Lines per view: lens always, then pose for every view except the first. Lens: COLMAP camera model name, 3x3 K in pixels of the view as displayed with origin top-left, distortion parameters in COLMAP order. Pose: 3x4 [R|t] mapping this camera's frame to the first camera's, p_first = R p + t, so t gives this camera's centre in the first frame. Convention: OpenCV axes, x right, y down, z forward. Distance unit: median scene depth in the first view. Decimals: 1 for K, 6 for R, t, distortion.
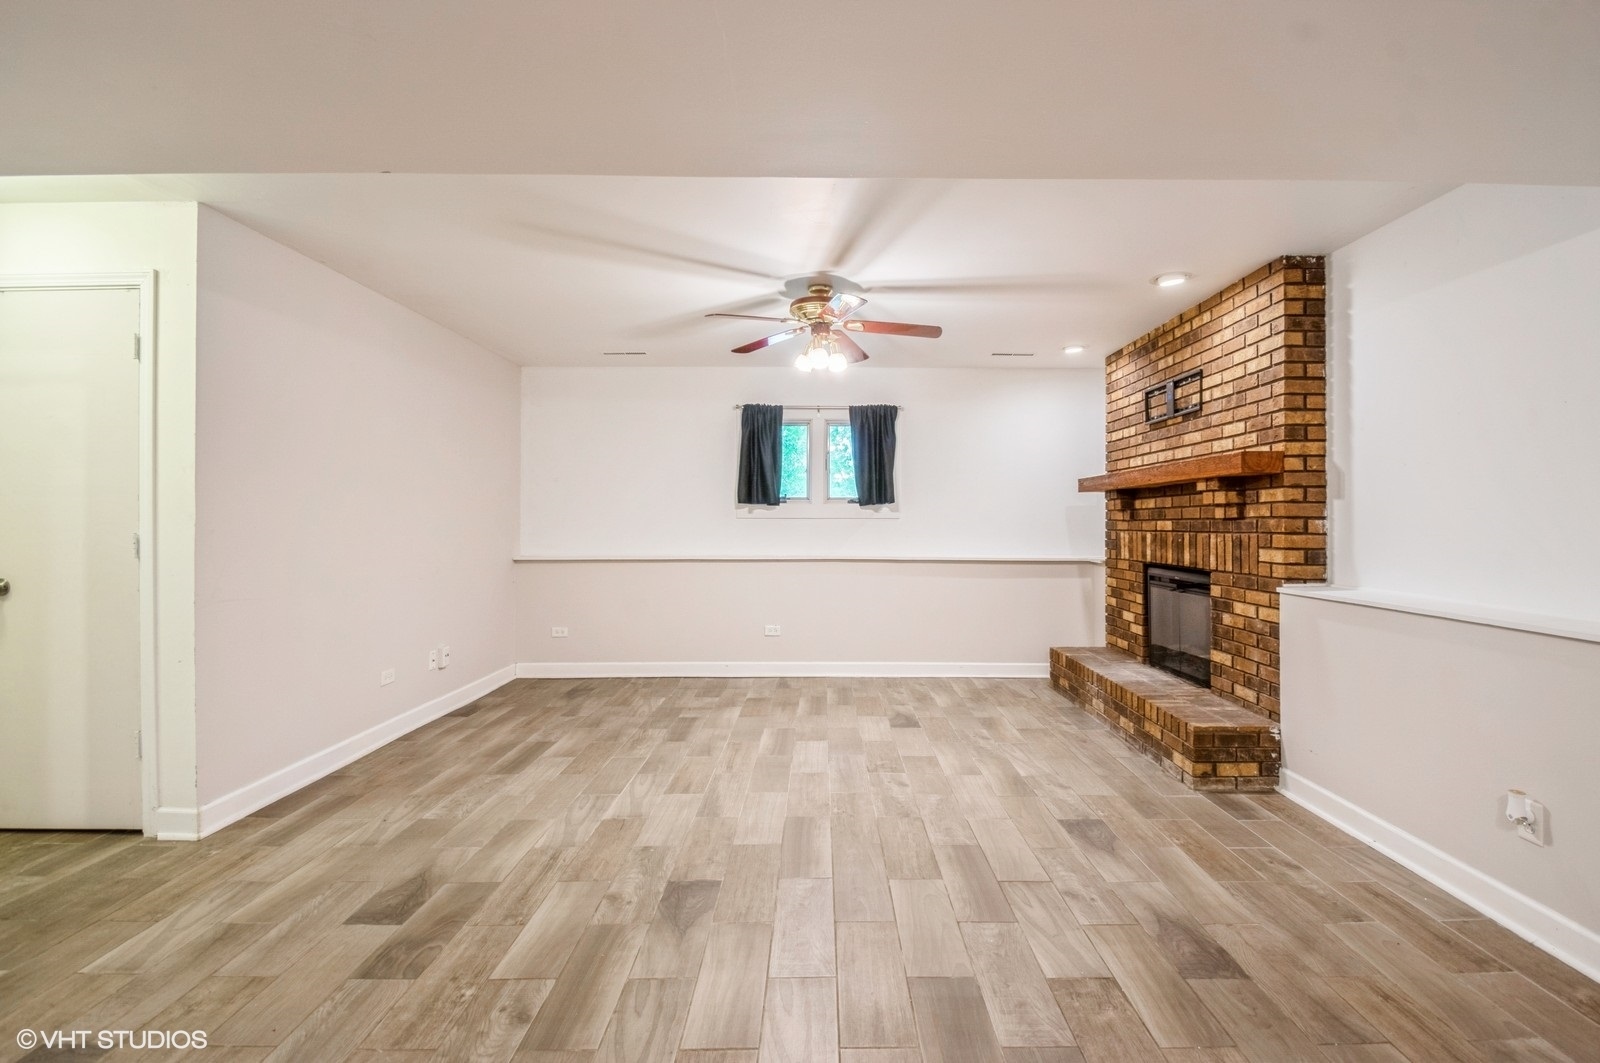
lens RADIAL K [[687.5, 0, 804.7], [0, 687.5, 520.7], [0, 0, 1]] dist [-0.000223, -0.000156]
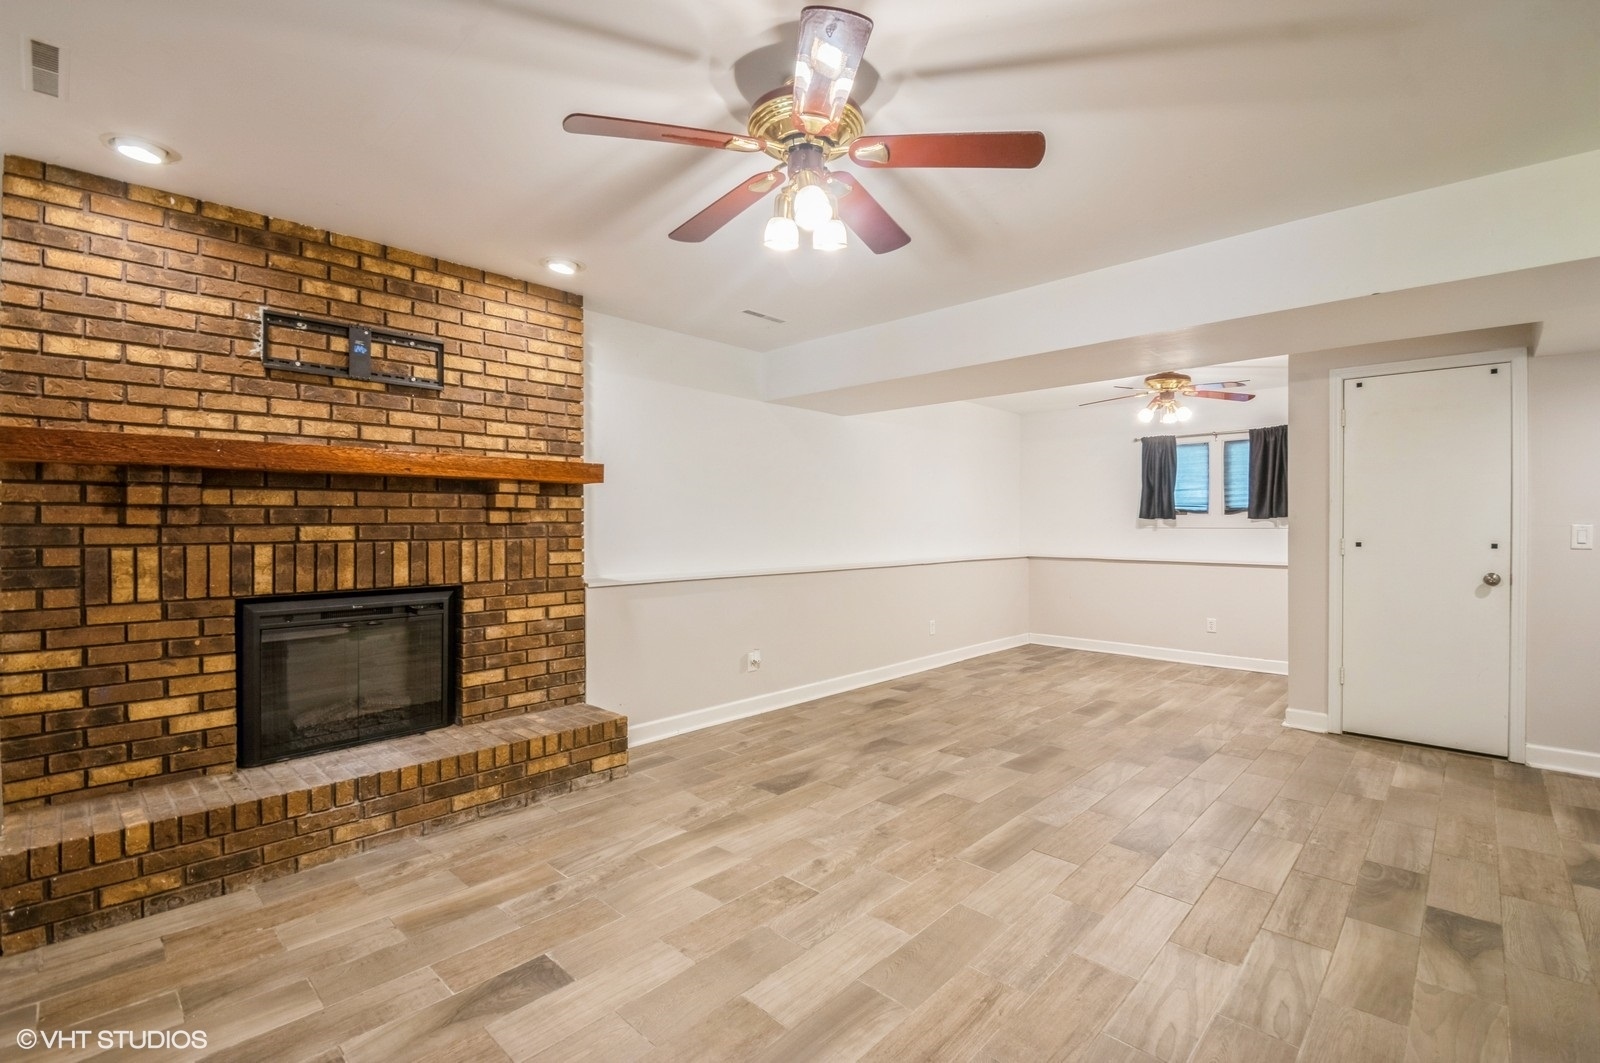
lens RADIAL K [[699.4, 0, 837.5], [0, 699.4, 529.2], [0, 0, 1]] dist [0.001022, -0.012055]
pose [[-0.750341, -0.003609, 0.661041, -0.373161], [0.000365, 0.999983, 0.005874, -0.000874], [-0.661051, 0.004649, -0.750327, 1.481101]]
